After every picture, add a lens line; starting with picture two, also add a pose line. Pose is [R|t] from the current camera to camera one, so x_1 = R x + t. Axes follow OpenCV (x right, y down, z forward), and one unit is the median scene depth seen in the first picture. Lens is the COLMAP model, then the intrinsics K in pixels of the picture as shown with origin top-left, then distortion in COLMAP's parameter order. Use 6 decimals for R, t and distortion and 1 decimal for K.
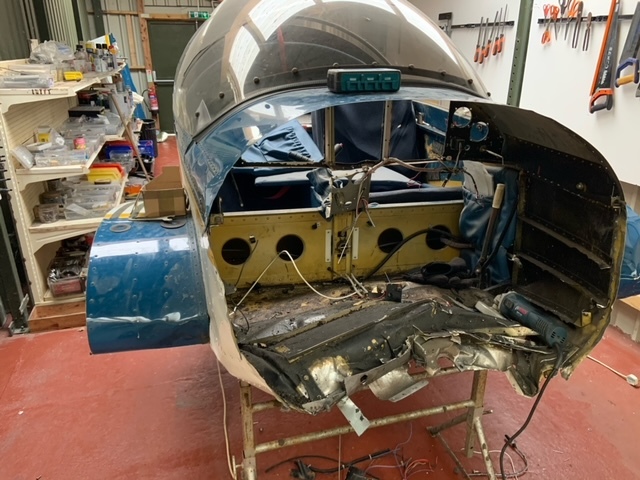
lens RADIAL K [[485.5, 0, 318.0], [0, 485.5, 237.1], [0, 0, 1]] dist [0.138582, -0.172199]
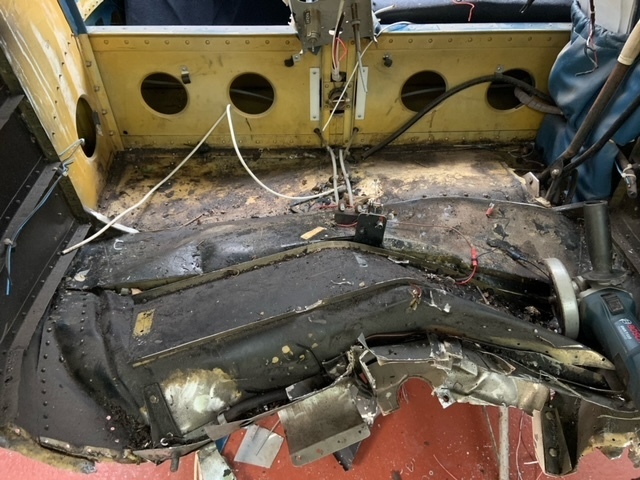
lens RADIAL K [[485.5, 0, 318.0], [0, 485.5, 237.1], [0, 0, 1]] dist [0.138582, -0.172199]
pose [[0.979711, 0.137564, -0.145745, 0.139826], [-0.060077, 0.895364, 0.441264, -0.094831], [0.191197, -0.423556, 0.885463, 0.378547]]
